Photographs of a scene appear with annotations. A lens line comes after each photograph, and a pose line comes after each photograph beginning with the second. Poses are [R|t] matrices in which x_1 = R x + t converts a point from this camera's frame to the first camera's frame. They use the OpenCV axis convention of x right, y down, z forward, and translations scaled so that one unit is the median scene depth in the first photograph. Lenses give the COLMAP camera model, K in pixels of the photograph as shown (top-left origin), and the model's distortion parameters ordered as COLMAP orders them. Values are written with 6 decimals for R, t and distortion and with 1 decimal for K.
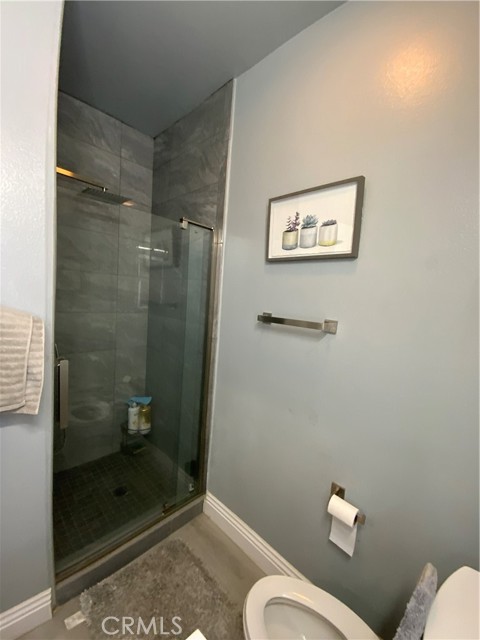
lens RADIAL K [[260.5, 0, 239.5], [0, 260.5, 318.7], [0, 0, 1]] dist [-0.000422, -0.001455]
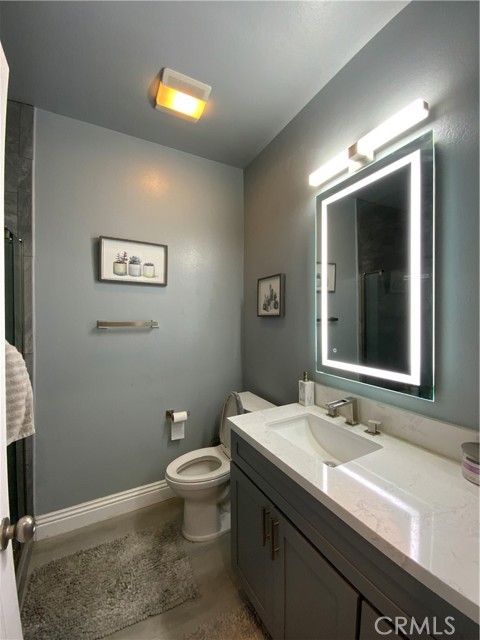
lens RADIAL K [[260.5, 0, 237.2], [0, 260.5, 320.4], [0, 0, 1]] dist [-0.000422, -0.001455]
pose [[0.308295, -0.069686, 0.948735, -1.049354], [0.104793, 0.993731, 0.038938, -0.001766], [-0.945501, 0.087416, 0.313665, -0.059934]]
